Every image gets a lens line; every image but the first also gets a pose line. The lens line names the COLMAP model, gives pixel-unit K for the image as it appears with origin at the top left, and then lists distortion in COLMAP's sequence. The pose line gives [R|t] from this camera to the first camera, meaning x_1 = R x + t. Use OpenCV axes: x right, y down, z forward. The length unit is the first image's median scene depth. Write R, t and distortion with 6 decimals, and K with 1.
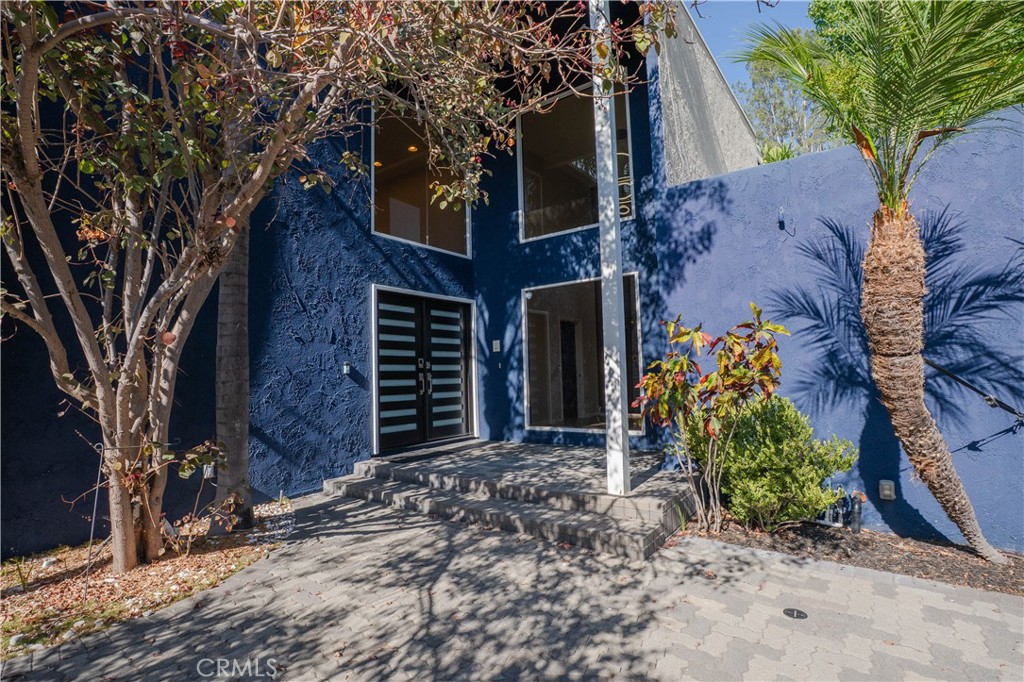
lens RADIAL K [[510.4, 0, 521.1], [0, 510.4, 337.9], [0, 0, 1]] dist [-0.040975, 0.009687]
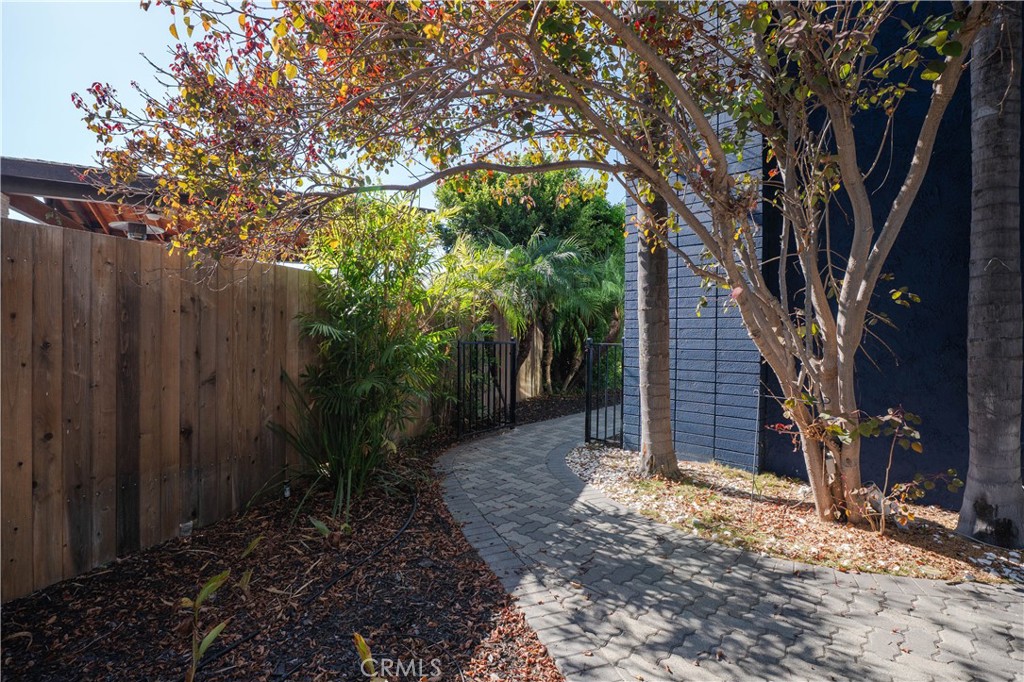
lens RADIAL K [[506.5, 0, 512.0], [0, 506.5, 341.0], [0, 0, 1]] dist [-0.035817, 0.002908]
pose [[-0.171618, 0.034737, -0.984551, 0.363414], [0.062532, 0.997747, 0.024303, 0.042865], [0.983177, -0.057395, -0.173404, 0.672812]]
